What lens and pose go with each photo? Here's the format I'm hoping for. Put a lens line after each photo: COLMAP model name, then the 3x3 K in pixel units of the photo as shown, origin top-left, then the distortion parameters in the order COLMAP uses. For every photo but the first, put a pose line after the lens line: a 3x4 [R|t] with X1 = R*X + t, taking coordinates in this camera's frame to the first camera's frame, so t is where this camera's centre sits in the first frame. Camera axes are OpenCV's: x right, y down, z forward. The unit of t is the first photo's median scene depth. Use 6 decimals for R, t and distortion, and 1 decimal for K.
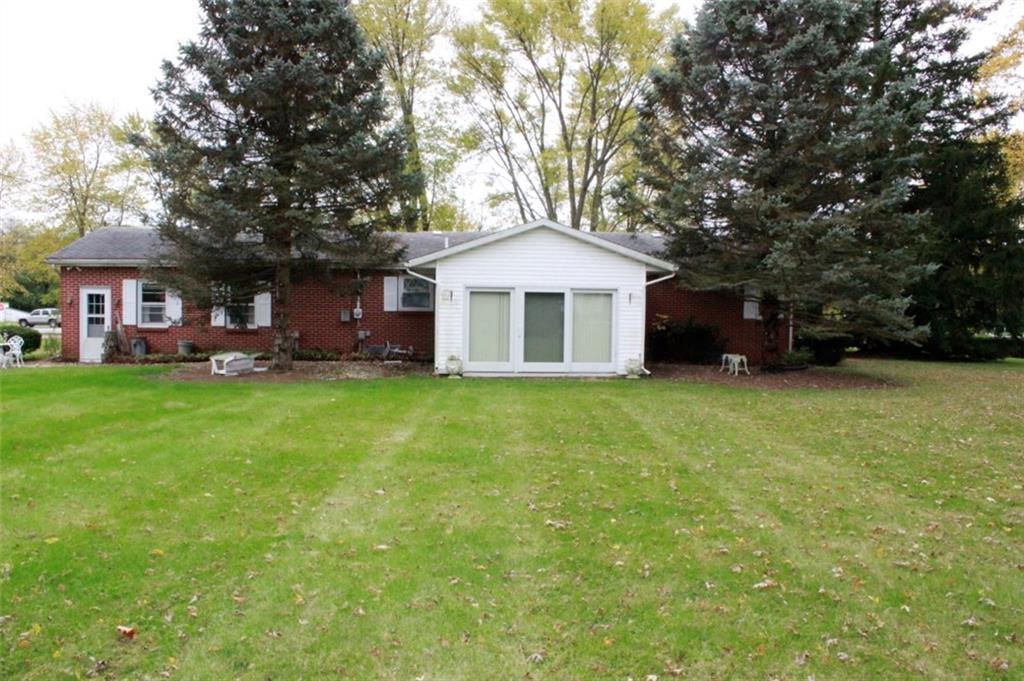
lens RADIAL K [[855.4, 0, 512.0], [0, 855.4, 340.5], [0, 0, 1]] dist [-0.156257, 0.126978]
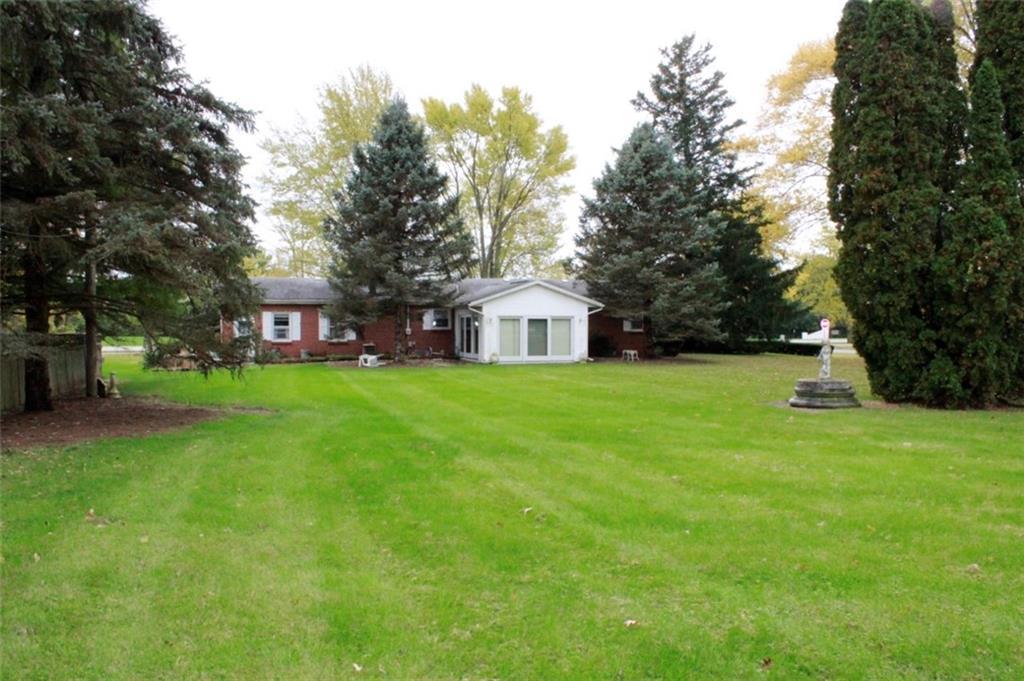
lens RADIAL K [[855.4, 0, 512.0], [0, 855.4, 340.5], [0, 0, 1]] dist [-0.156257, 0.126978]
pose [[0.969146, -0.016776, 0.245915, -0.452981], [0.021222, 0.999656, -0.015443, 0.018507], [-0.245571, 0.020185, 0.969168, -0.766061]]
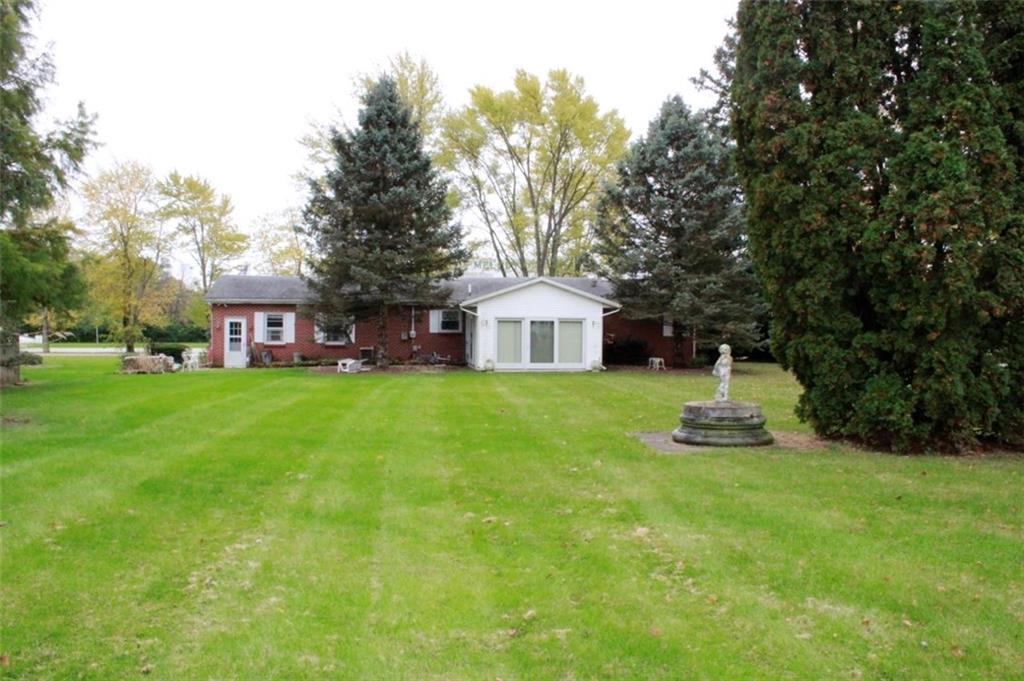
lens RADIAL K [[855.4, 0, 512.0], [0, 855.4, 340.5], [0, 0, 1]] dist [-0.156257, 0.126978]
pose [[0.997013, -0.006484, 0.076963, -0.139508], [0.008392, 0.999665, -0.024493, 0.020634], [-0.076779, 0.025066, 0.996733, -0.609451]]
